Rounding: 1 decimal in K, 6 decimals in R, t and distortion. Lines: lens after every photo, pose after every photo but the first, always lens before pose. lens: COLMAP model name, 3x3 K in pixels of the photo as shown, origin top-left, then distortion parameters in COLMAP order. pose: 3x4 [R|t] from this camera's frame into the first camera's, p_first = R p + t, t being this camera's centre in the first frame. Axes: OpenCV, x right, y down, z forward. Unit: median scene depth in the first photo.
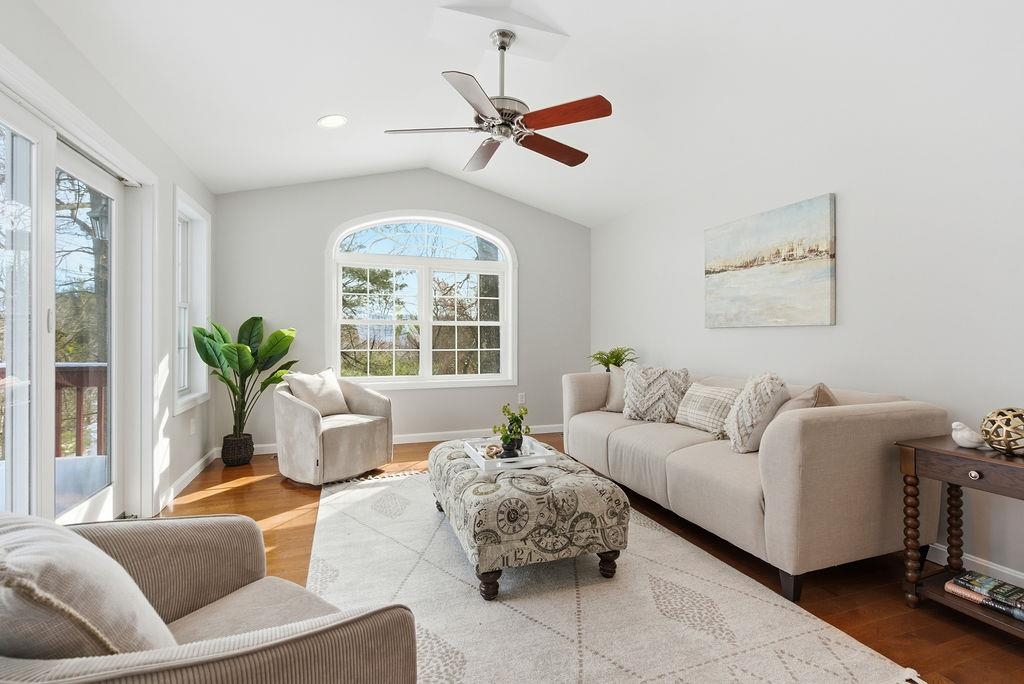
lens RADIAL K [[459.1, 0, 513.7], [0, 459.1, 339.0], [0, 0, 1]] dist [0.001597, -0.000243]
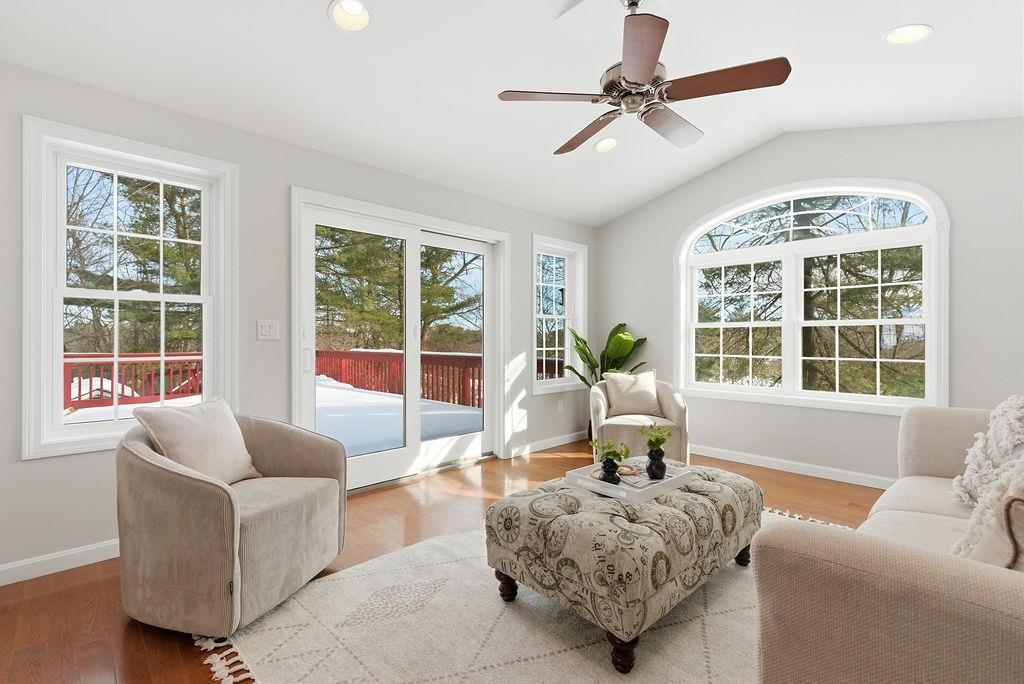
lens RADIAL K [[459.1, 0, 513.7], [0, 459.1, 339.0], [0, 0, 1]] dist [0.001597, -0.000243]
pose [[0.414288, -0.000609, -0.910146, 0.531666], [-0.005277, 0.999981, -0.003071, -0.004243], [0.910130, 0.006076, 0.414277, 0.357075]]
